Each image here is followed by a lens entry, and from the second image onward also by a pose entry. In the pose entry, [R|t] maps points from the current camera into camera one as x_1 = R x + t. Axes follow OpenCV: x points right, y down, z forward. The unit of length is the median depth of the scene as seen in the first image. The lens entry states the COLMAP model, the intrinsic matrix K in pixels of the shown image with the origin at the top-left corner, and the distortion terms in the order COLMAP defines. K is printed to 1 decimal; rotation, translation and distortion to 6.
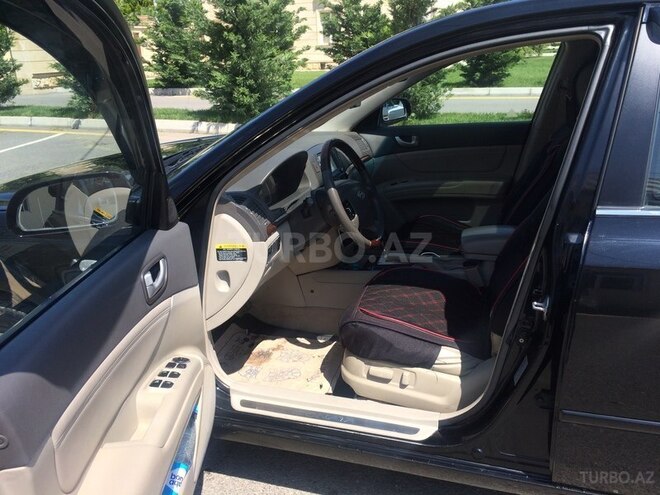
lens RADIAL K [[550.5, 0, 330.0], [0, 550.5, 247.5], [0, 0, 1]] dist [0.004815, -0.006534]
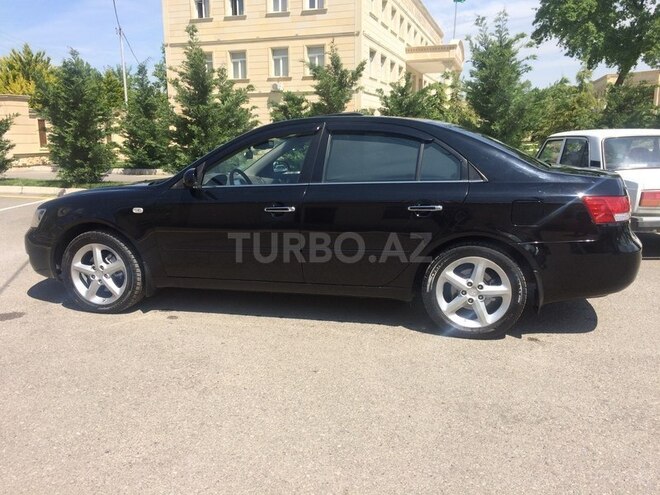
lens RADIAL K [[550.5, 0, 330.0], [0, 550.5, 247.5], [0, 0, 1]] dist [0.004815, -0.006534]
pose [[0.997087, 0.012550, 0.075236, 0.039269], [-0.000640, 0.987714, -0.156273, 0.082980], [-0.076273, 0.155769, 0.984844, -0.217315]]
